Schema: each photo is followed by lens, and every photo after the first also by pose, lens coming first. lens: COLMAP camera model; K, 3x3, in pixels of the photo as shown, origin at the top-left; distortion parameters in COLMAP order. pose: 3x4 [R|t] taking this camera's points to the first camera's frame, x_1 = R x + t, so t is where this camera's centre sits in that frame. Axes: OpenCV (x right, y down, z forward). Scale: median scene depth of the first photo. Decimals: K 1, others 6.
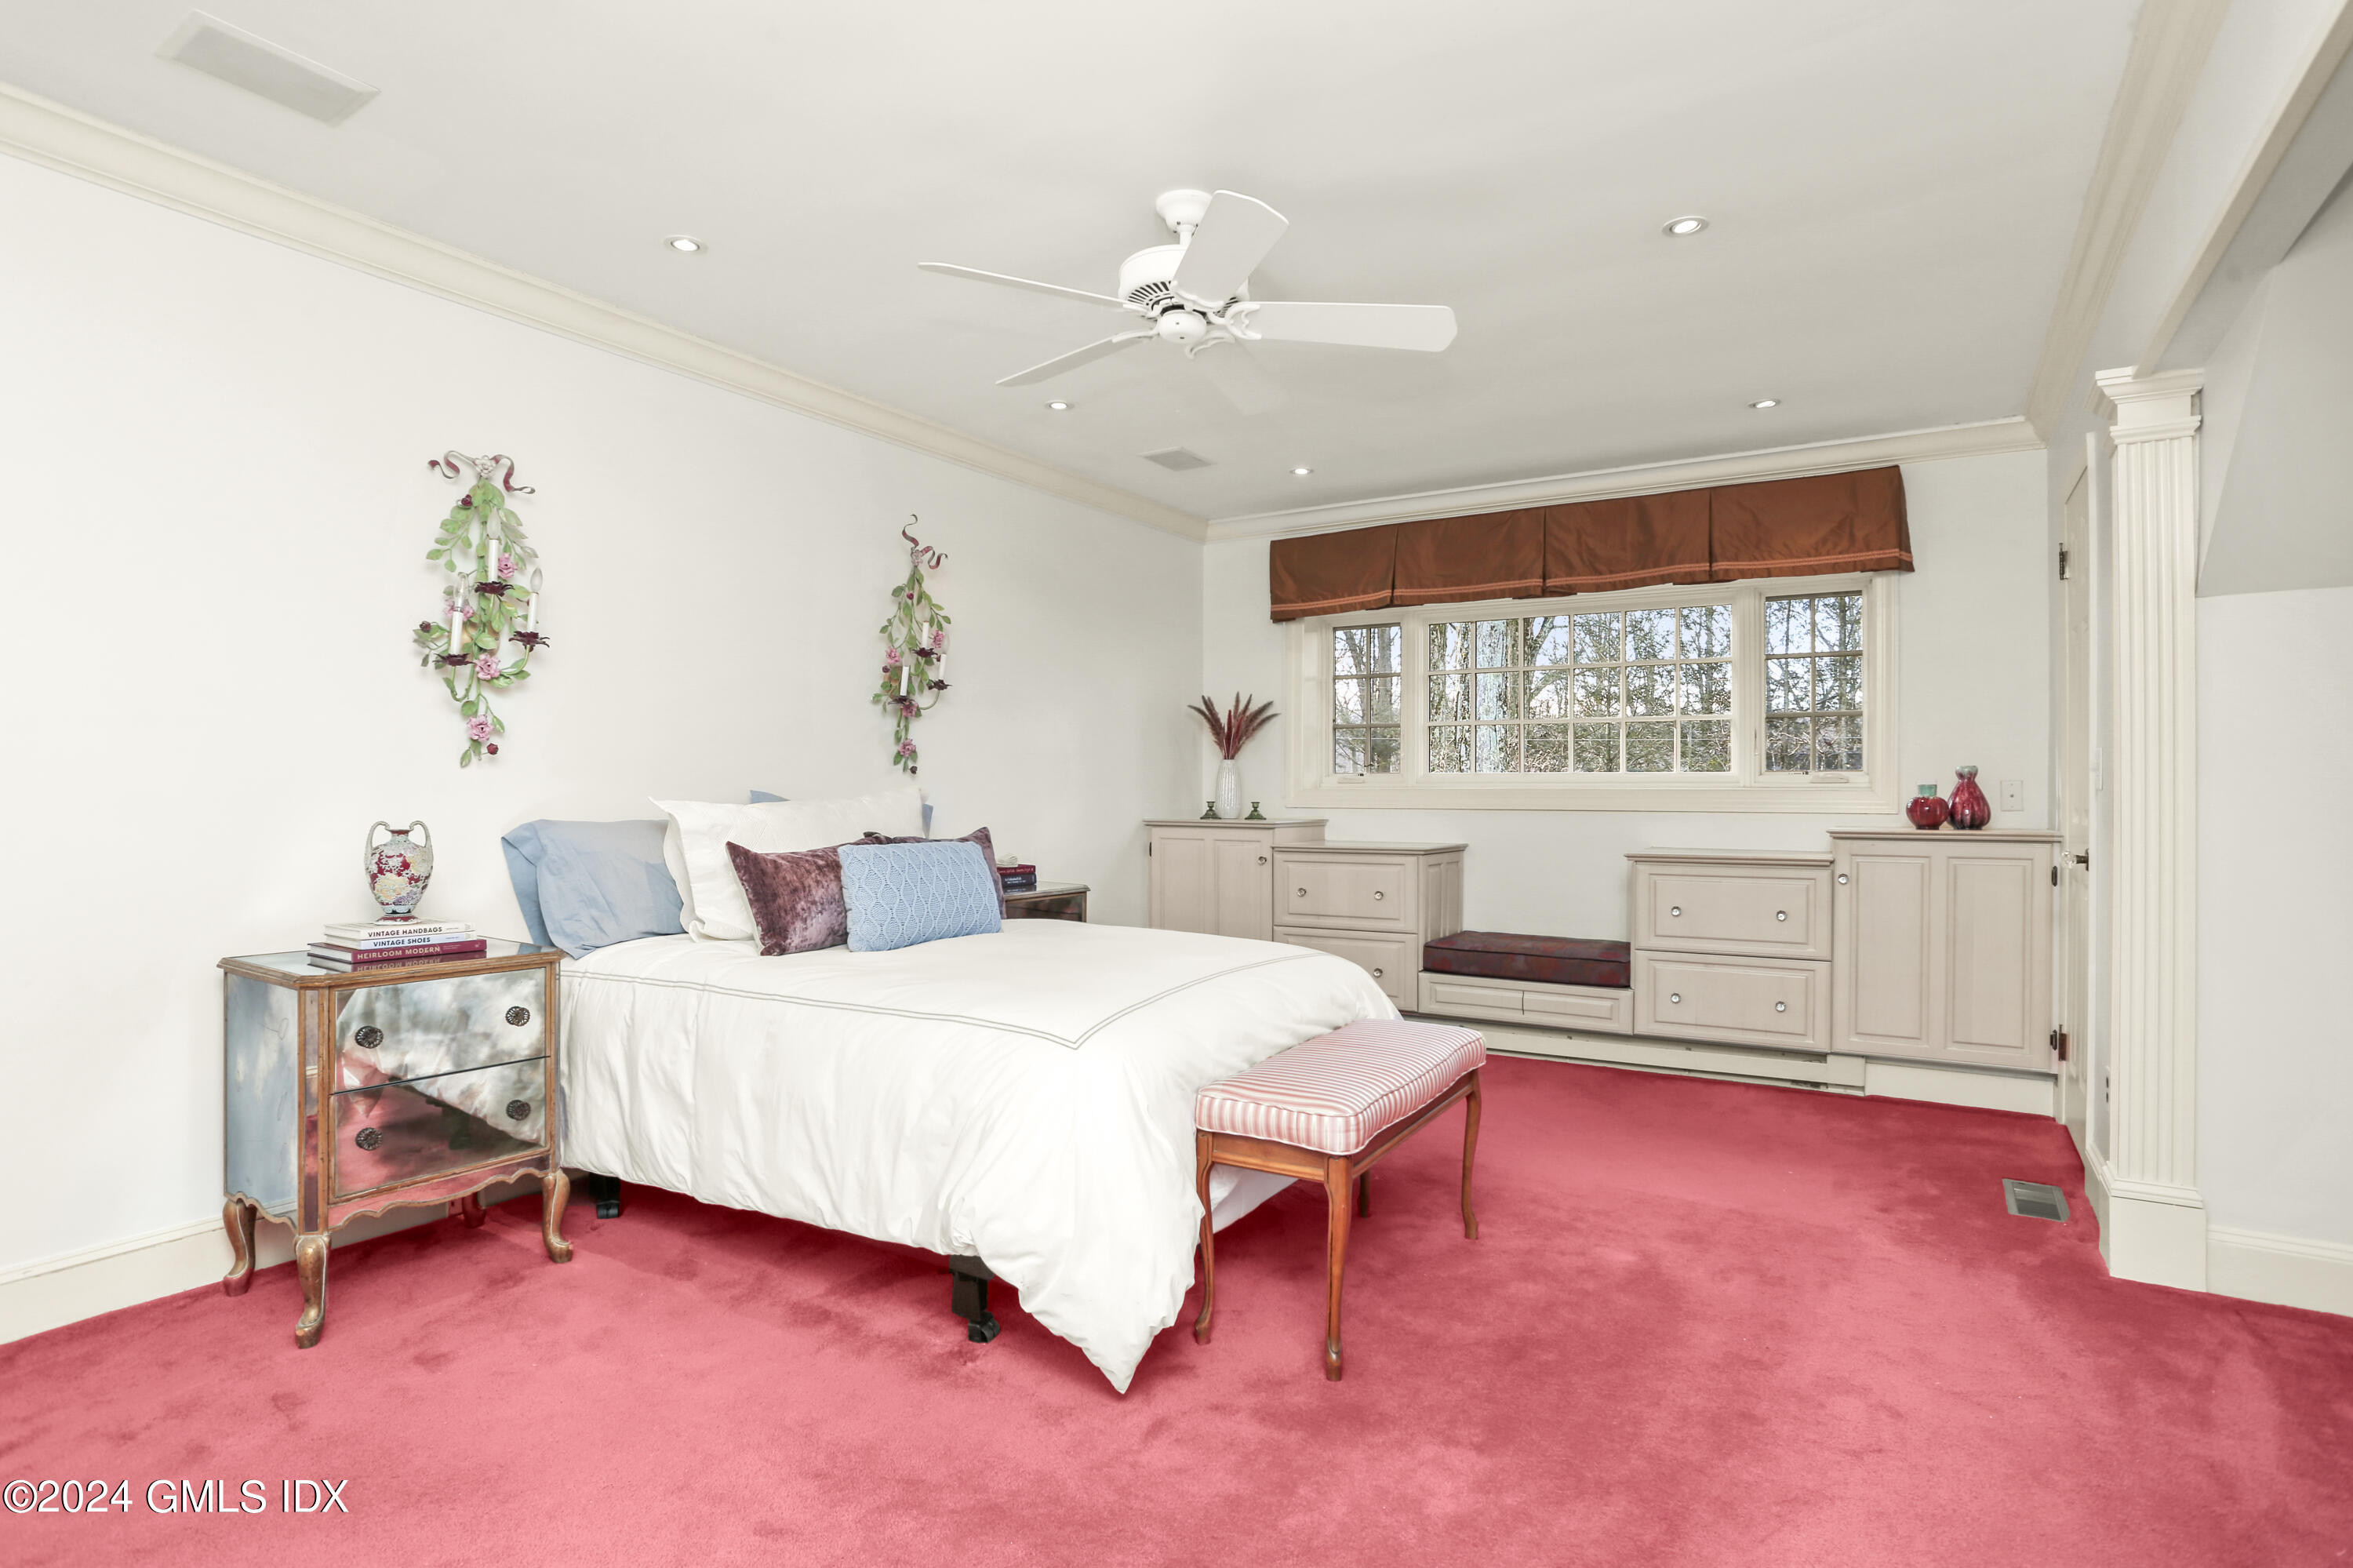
lens RADIAL K [[1176.4, 0, 1173.9], [0, 1176.4, 773.3], [0, 0, 1]] dist [-0.074295, 0.033064]
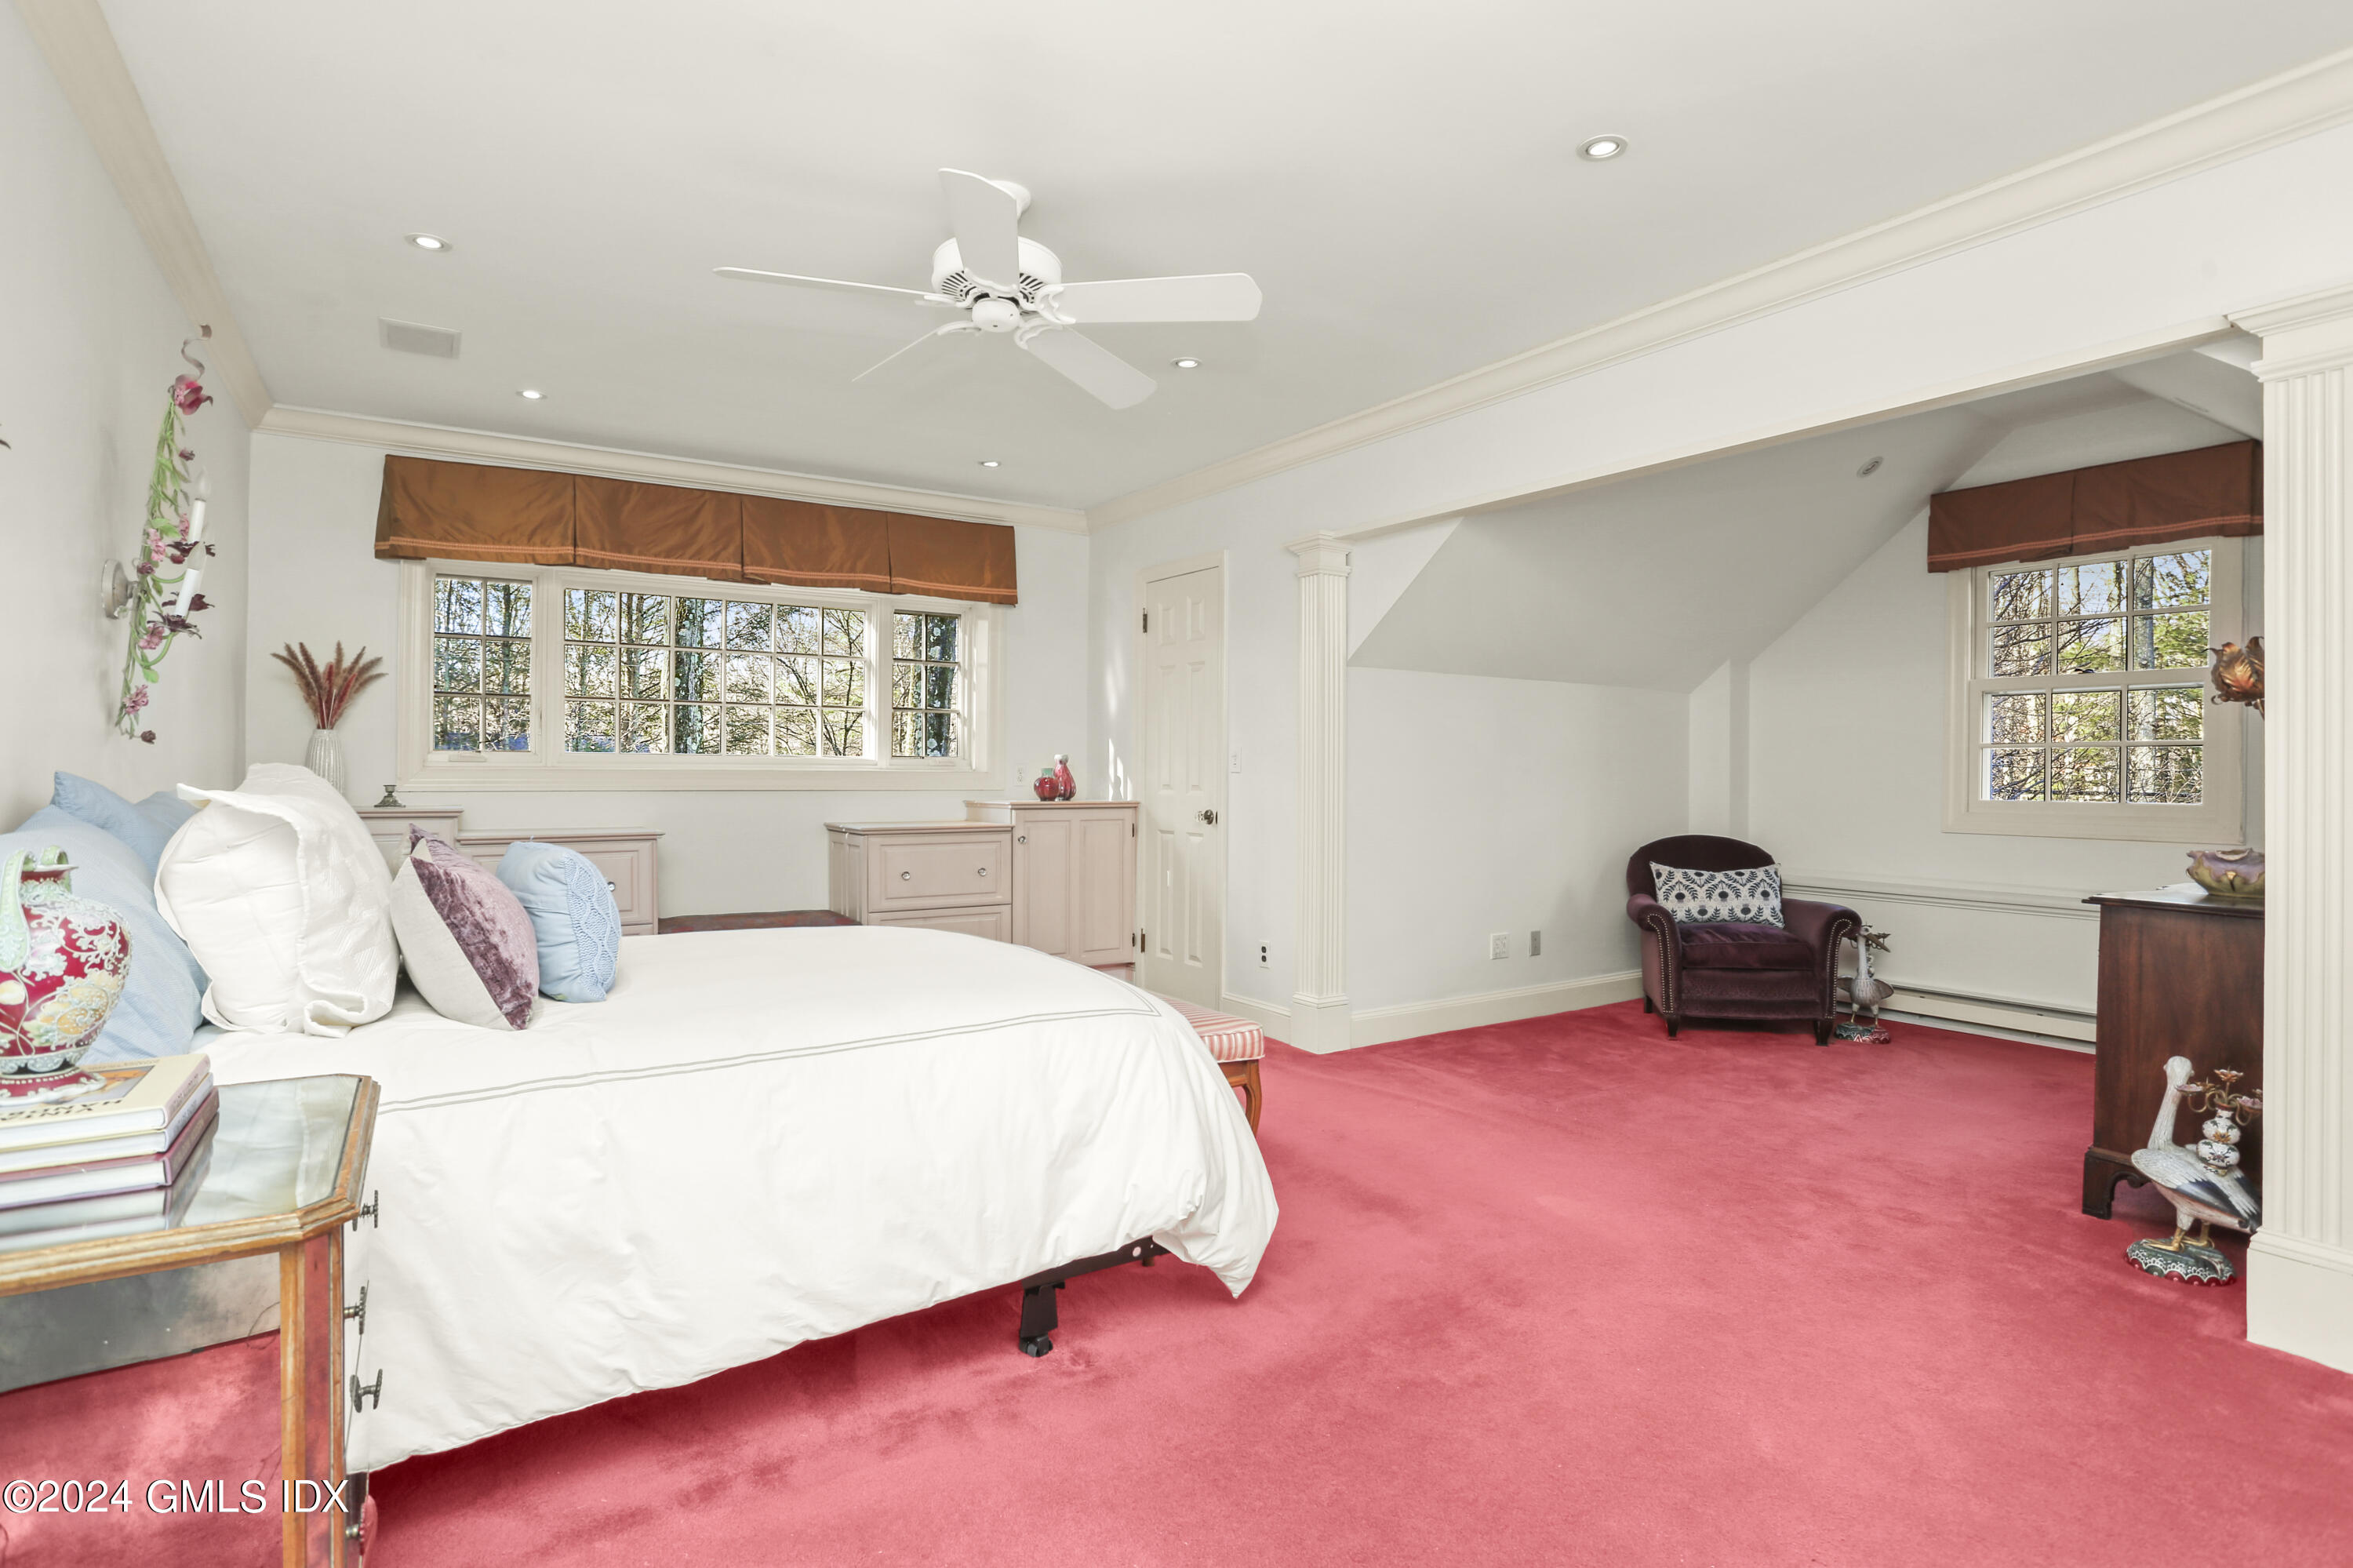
lens RADIAL K [[1176.4, 0, 1173.9], [0, 1176.4, 773.3], [0, 0, 1]] dist [-0.074295, 0.033064]
pose [[0.414896, -0.000346, 0.909869, -0.547850], [-0.016315, 0.999836, 0.007819, 0.001836], [-0.909723, -0.018088, 0.414822, 0.282348]]
